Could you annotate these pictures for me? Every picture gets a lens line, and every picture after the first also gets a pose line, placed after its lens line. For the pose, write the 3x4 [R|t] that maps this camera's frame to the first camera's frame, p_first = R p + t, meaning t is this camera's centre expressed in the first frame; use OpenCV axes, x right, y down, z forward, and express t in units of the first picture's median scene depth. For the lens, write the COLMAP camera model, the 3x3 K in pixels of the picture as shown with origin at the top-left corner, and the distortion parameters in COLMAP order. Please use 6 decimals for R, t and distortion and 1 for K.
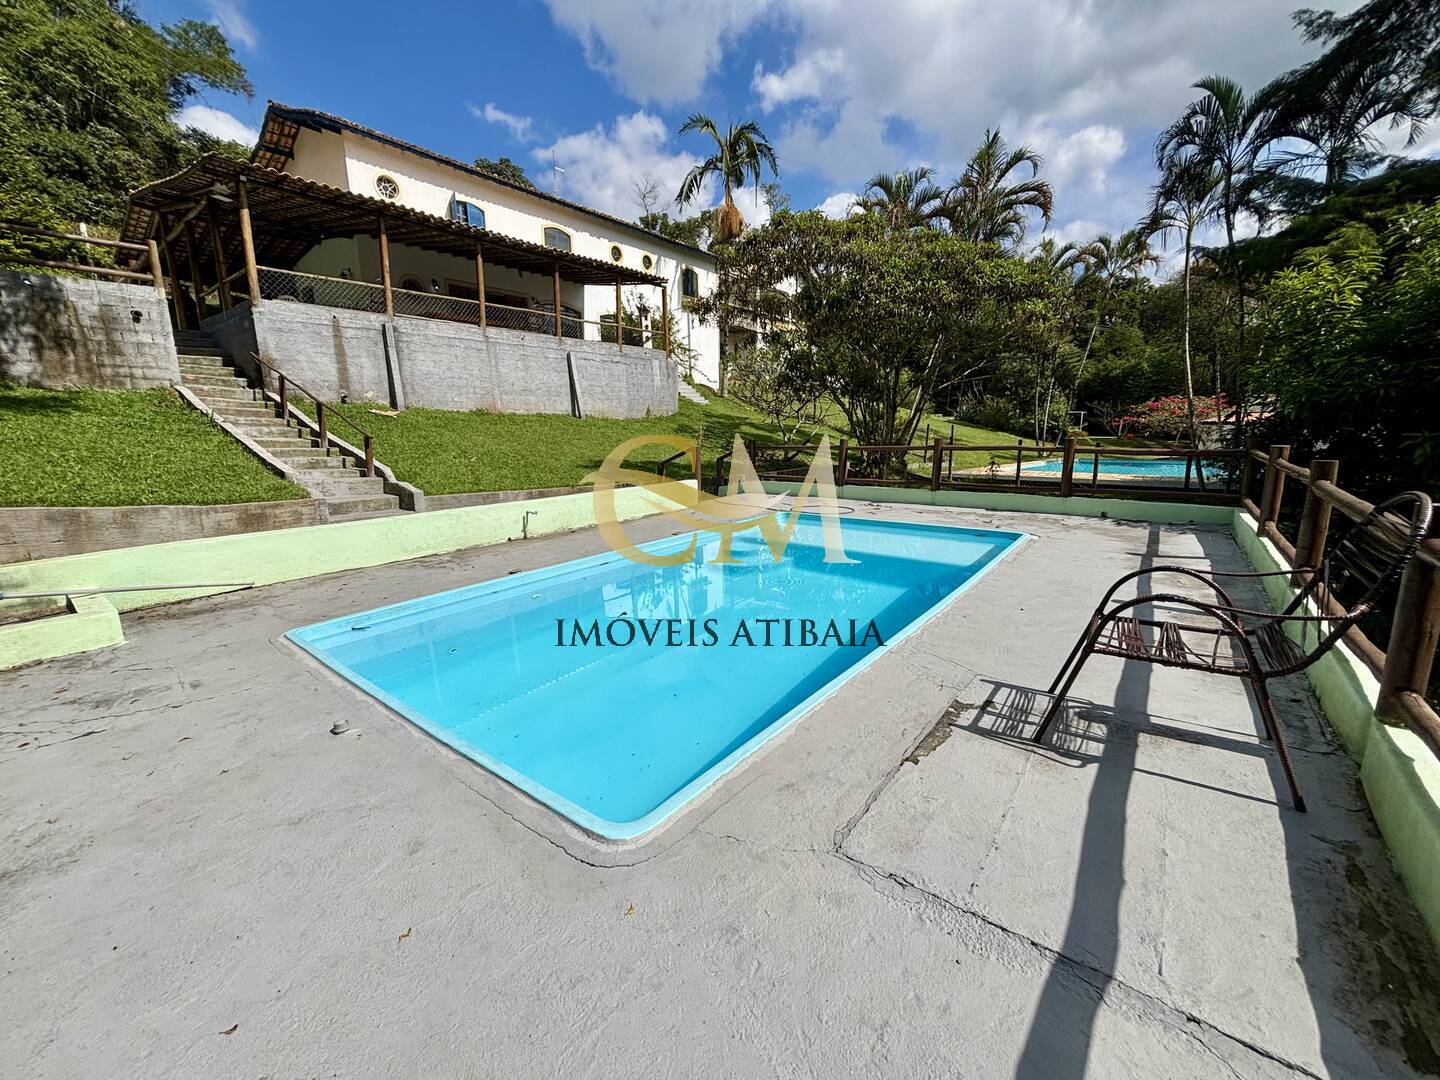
lens RADIAL K [[579.0, 0, 717.1], [0, 579.0, 534.6], [0, 0, 1]] dist [-0.001665, 0.001121]
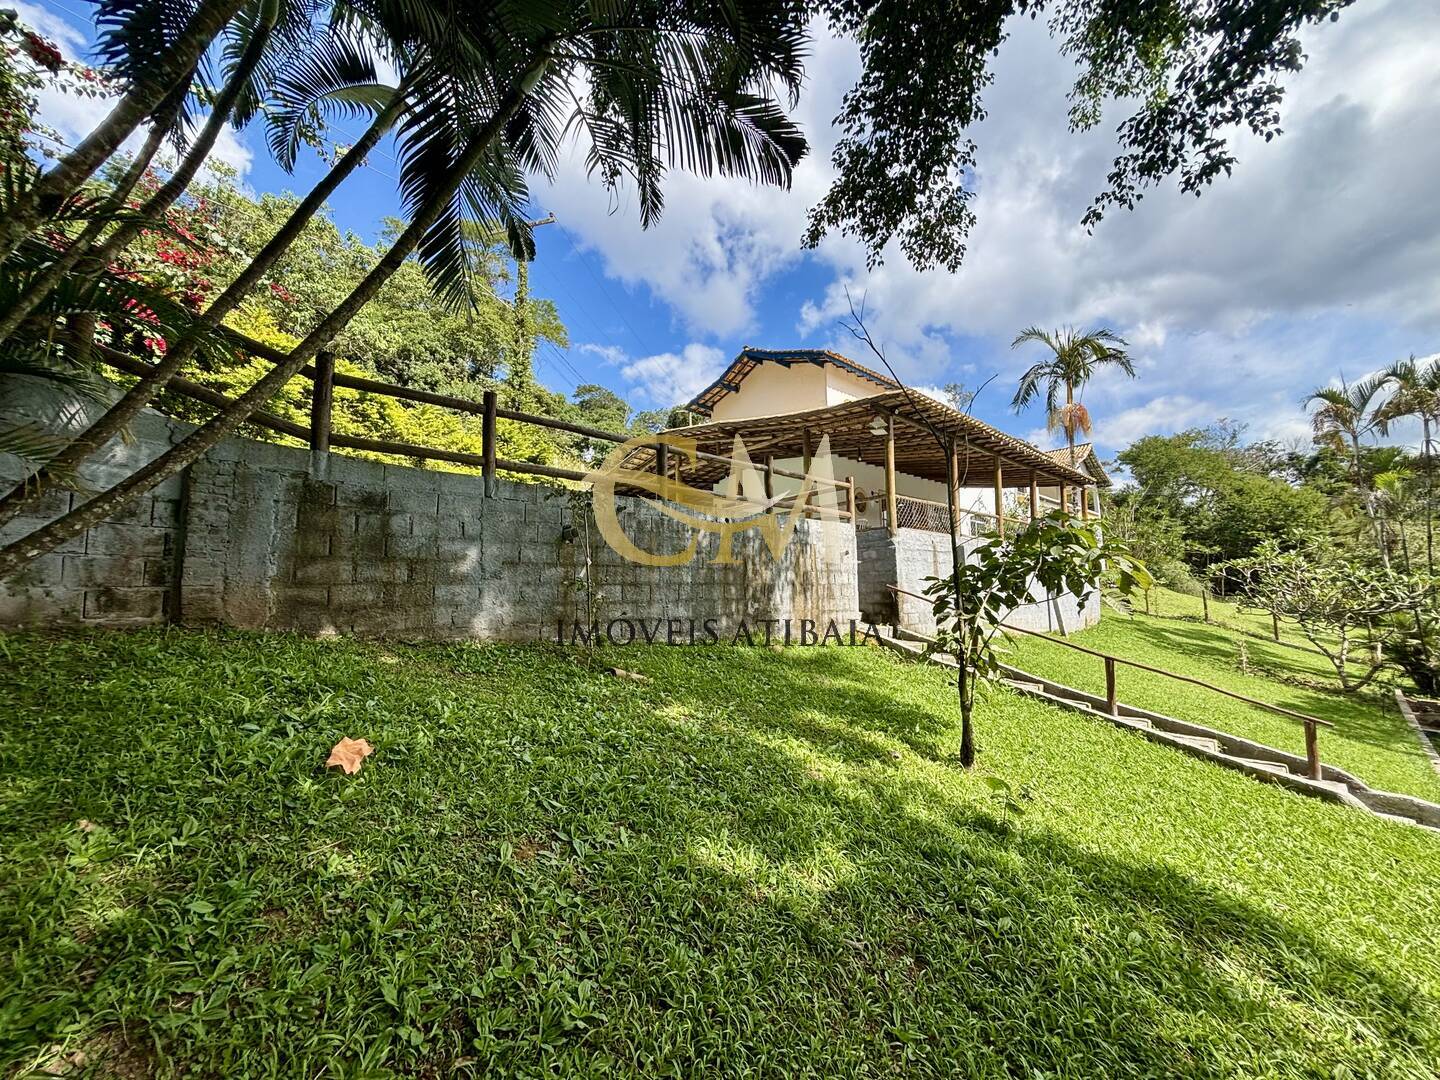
lens RADIAL K [[579.0, 0, 718.7], [0, 579.0, 534.3], [0, 0, 1]] dist [-0.001665, 0.001121]
pose [[0.989349, -0.027923, -0.142861, -0.924398], [-0.016409, 0.953779, -0.300060, -0.119489], [0.144637, 0.299208, 0.943162, 0.118279]]
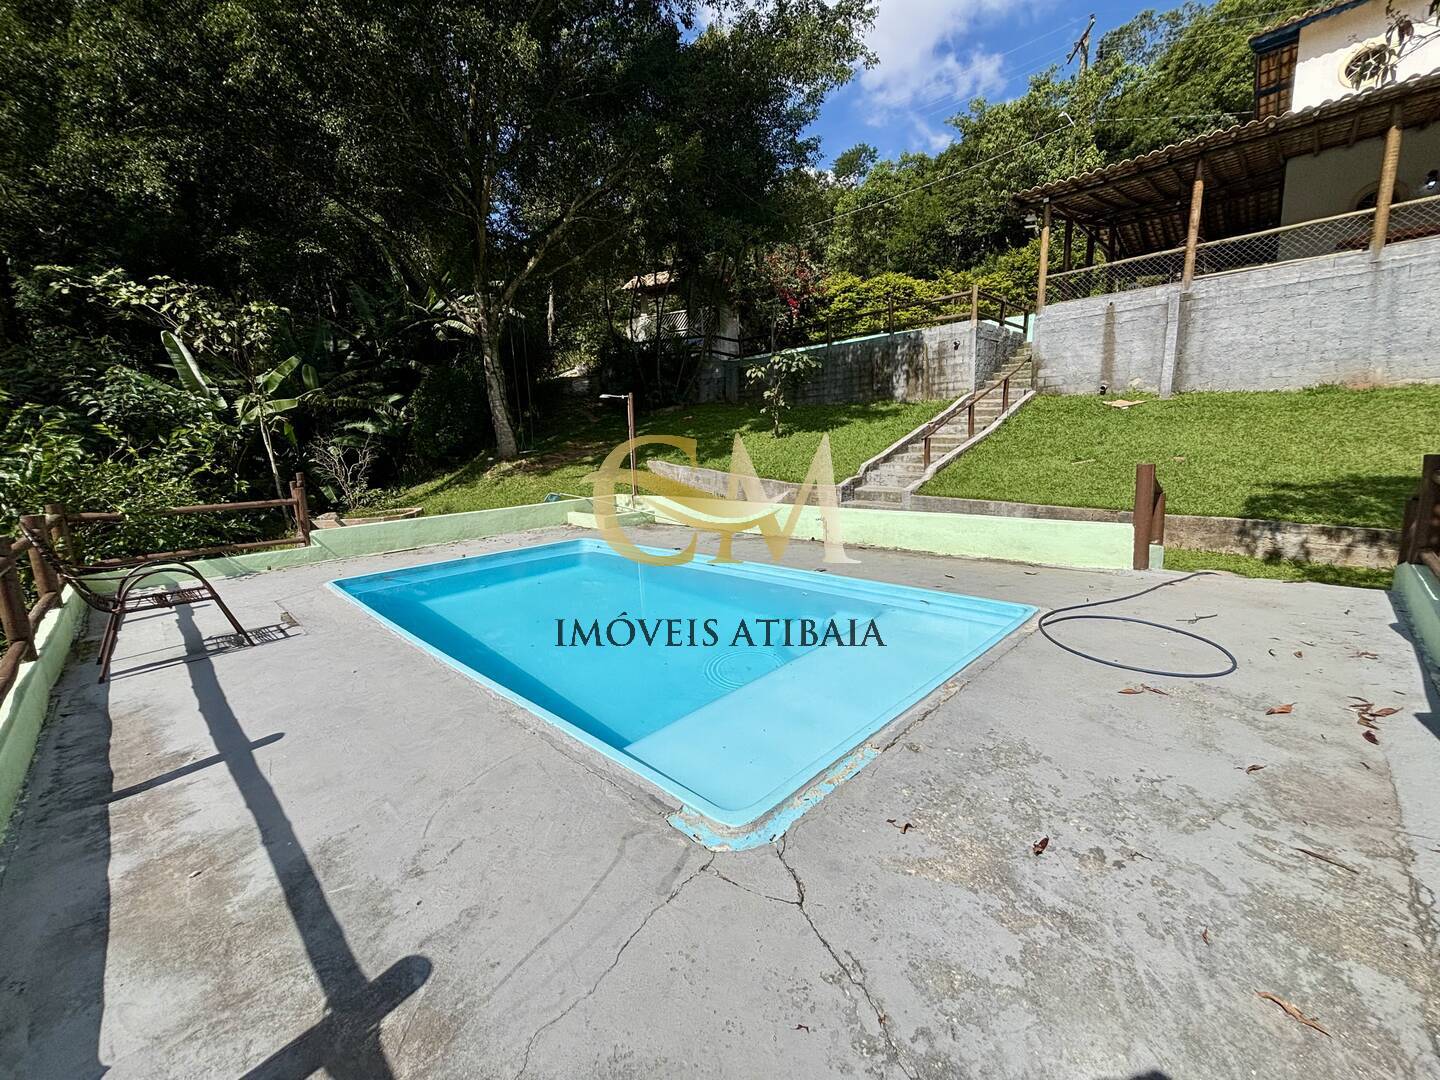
lens RADIAL K [[579.0, 0, 716.2], [0, 579.0, 537.5], [0, 0, 1]] dist [-0.001665, 0.001121]
pose [[-0.114275, 0.189628, -0.975183, 0.445296], [-0.138372, 0.969007, 0.204642, -0.117216], [0.983765, 0.158324, -0.084494, 0.542624]]
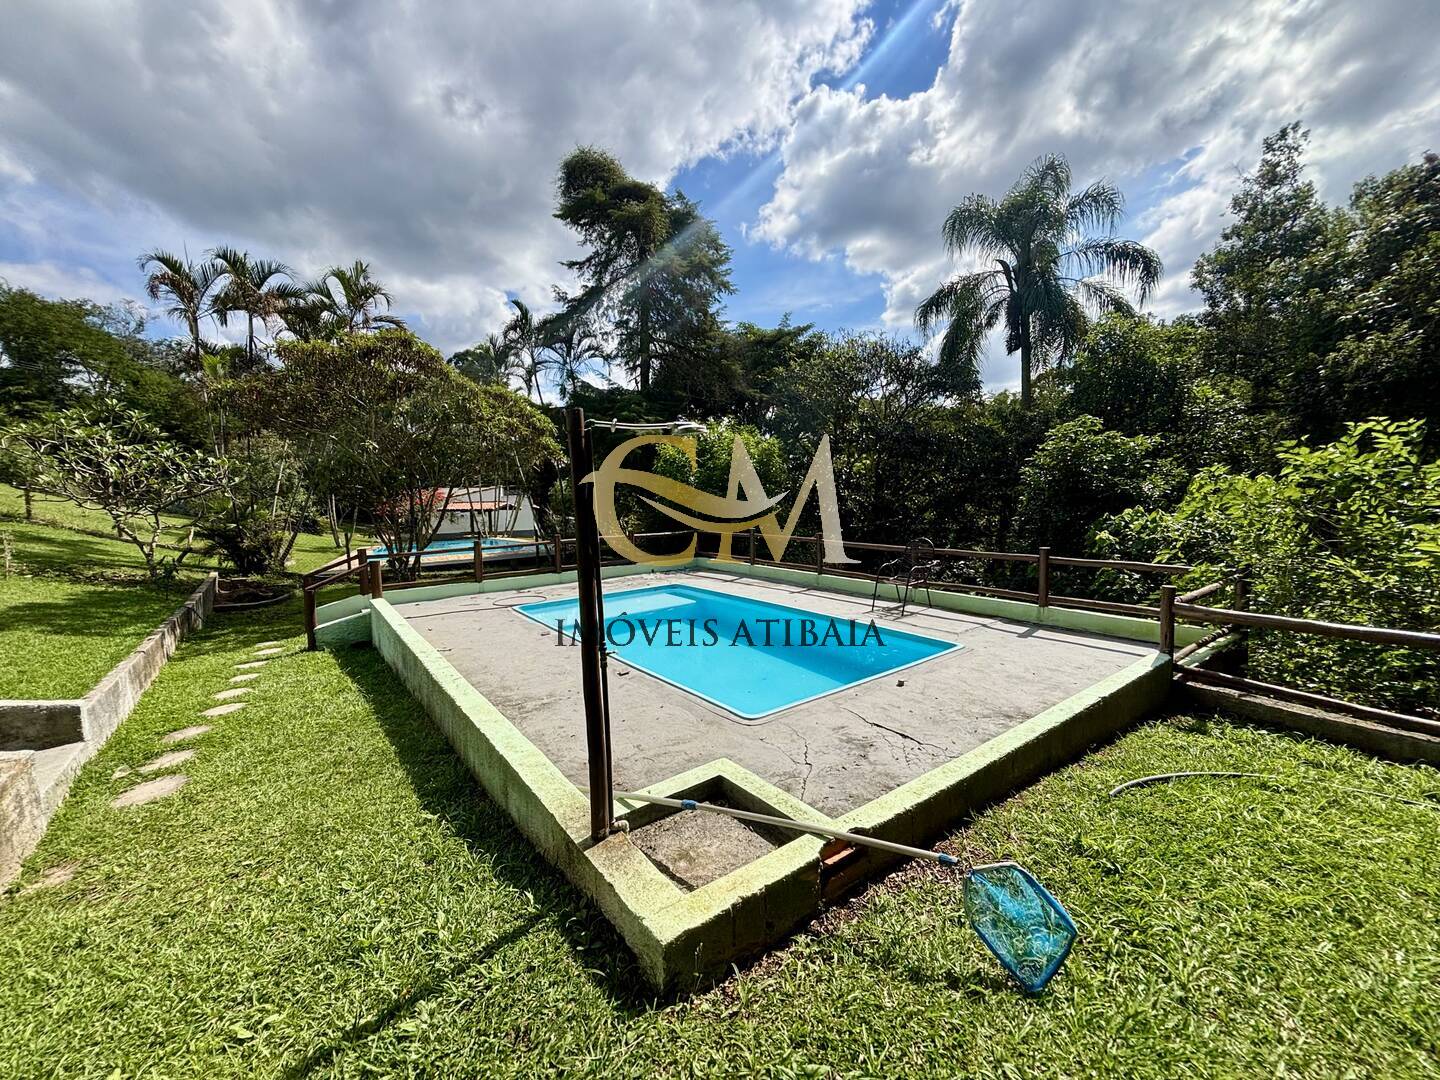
lens RADIAL K [[579.0, 0, 712.7], [0, 579.0, 536.4], [0, 0, 1]] dist [-0.001665, 0.001121]
pose [[0.231422, -0.074474, 0.969999, -0.646495], [0.206809, 0.978042, 0.025752, -0.080533], [-0.950618, 0.194645, 0.241742, 0.230040]]
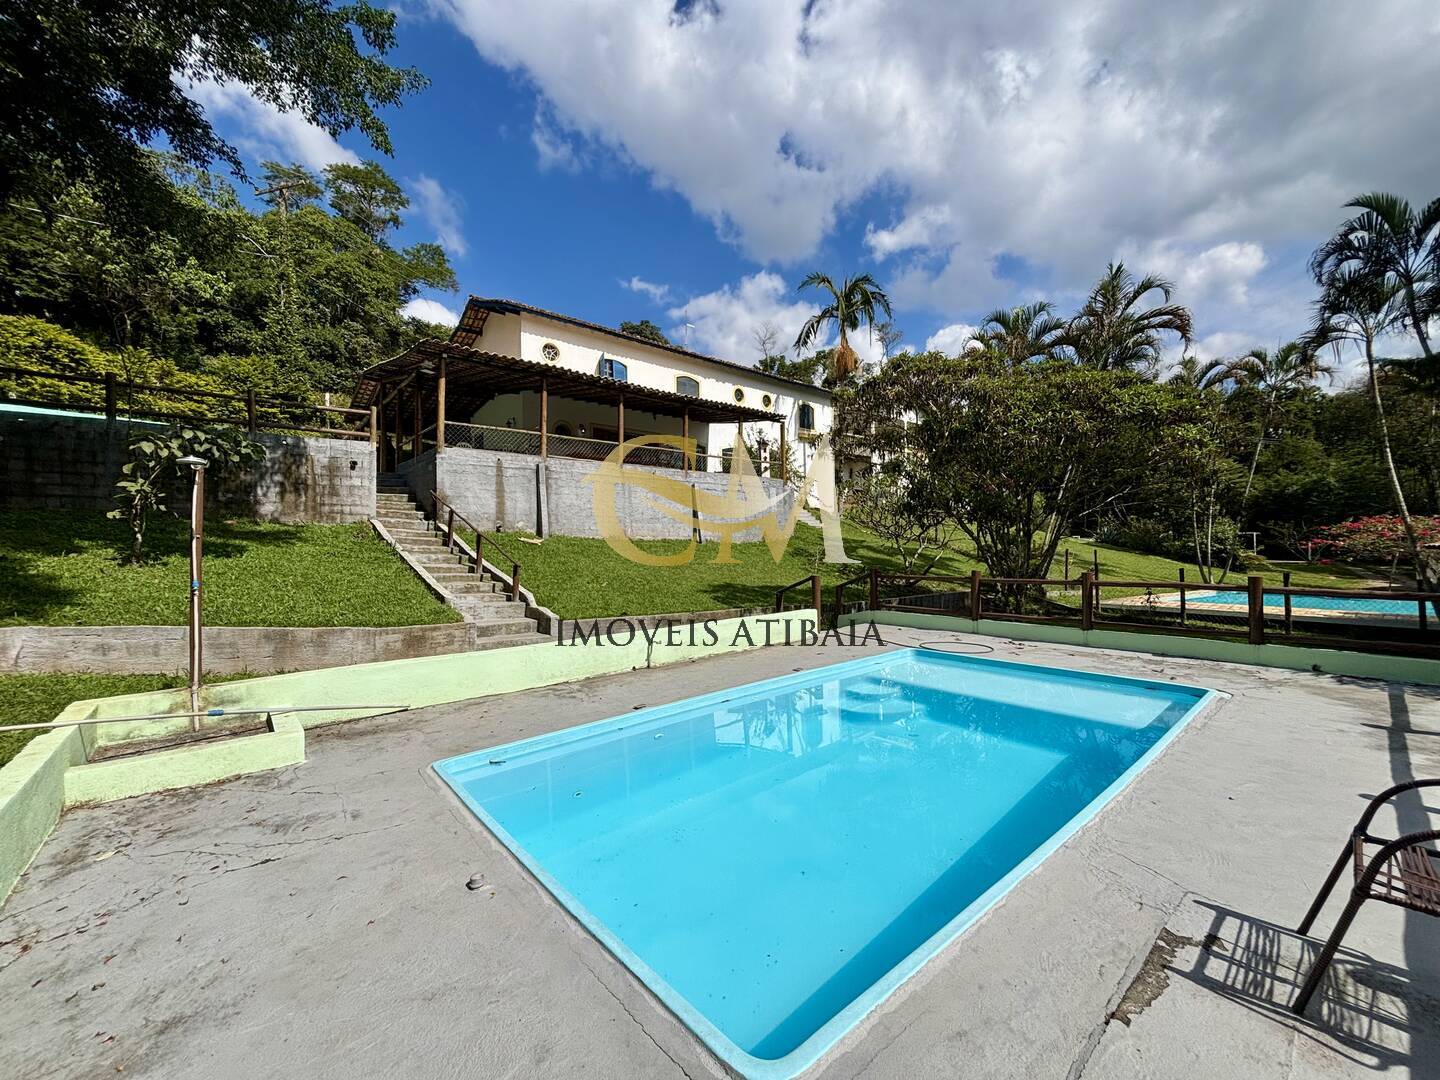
lens RADIAL K [[579.0, 0, 716.7], [0, 579.0, 535.6], [0, 0, 1]] dist [-0.001665, 0.001121]
pose [[0.981095, -0.001484, -0.193521, -0.010280], [-0.037415, 0.979650, -0.197197, -0.015962], [0.189875, 0.200709, 0.961074, -0.001097]]
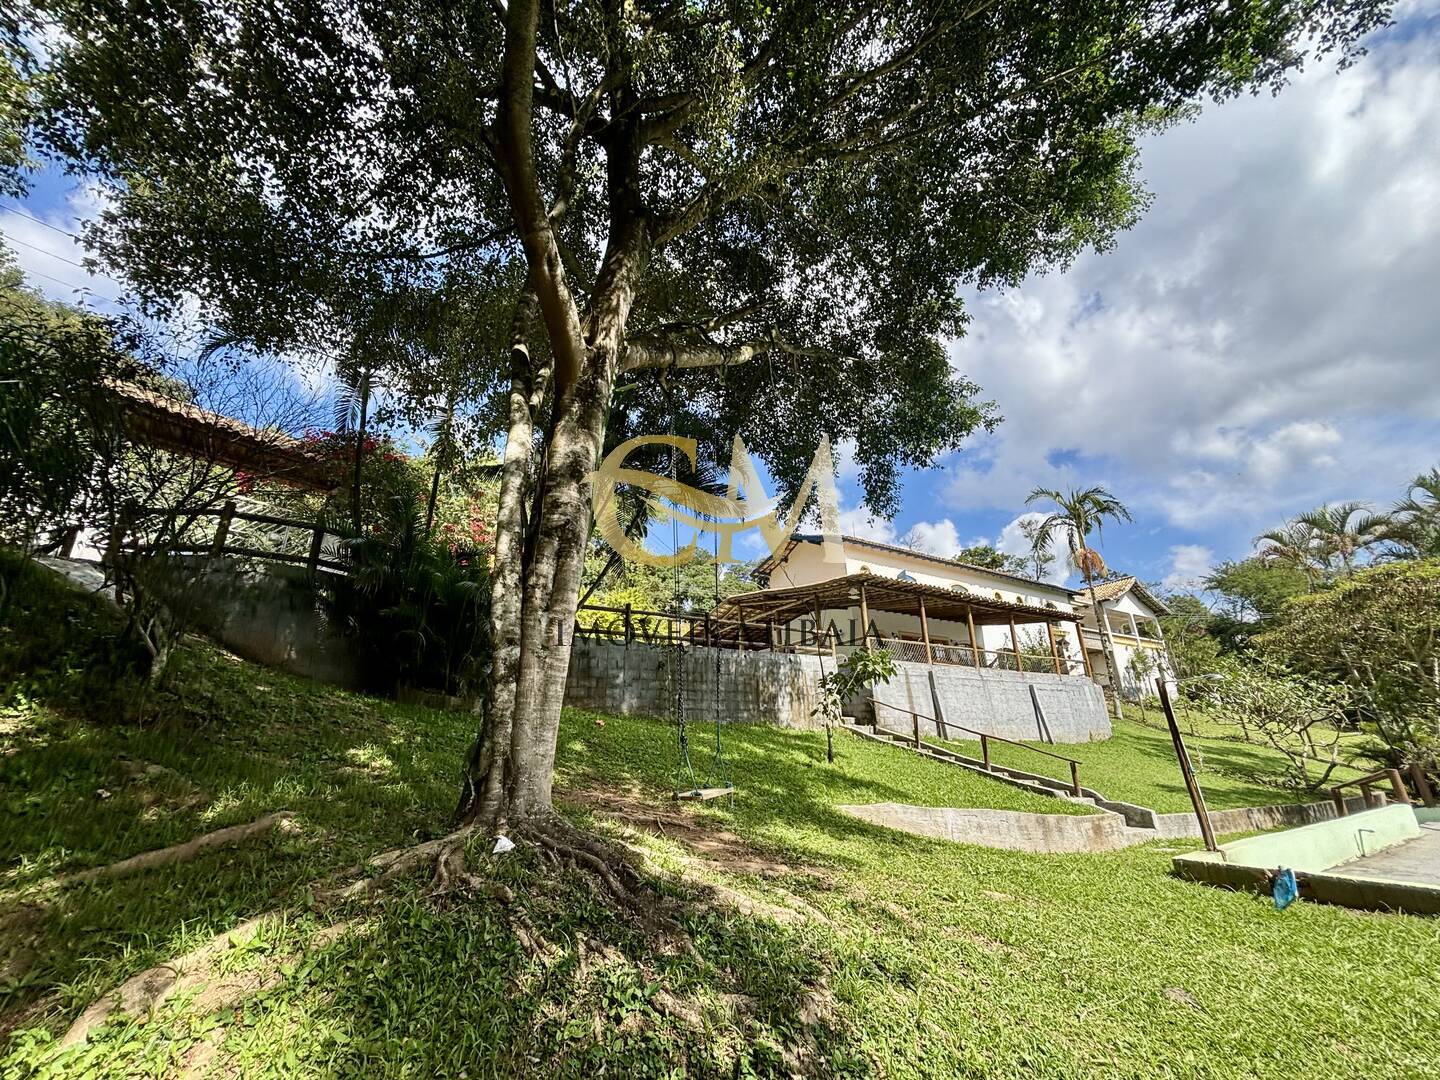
lens RADIAL K [[579.0, 0, 715.5], [0, 579.0, 533.8], [0, 0, 1]] dist [-0.001665, 0.001121]
pose [[0.946756, -0.130361, -0.294379, -0.692997], [-0.042938, 0.855061, -0.516746, 0.064194], [0.319075, 0.501873, 0.803937, -0.359094]]
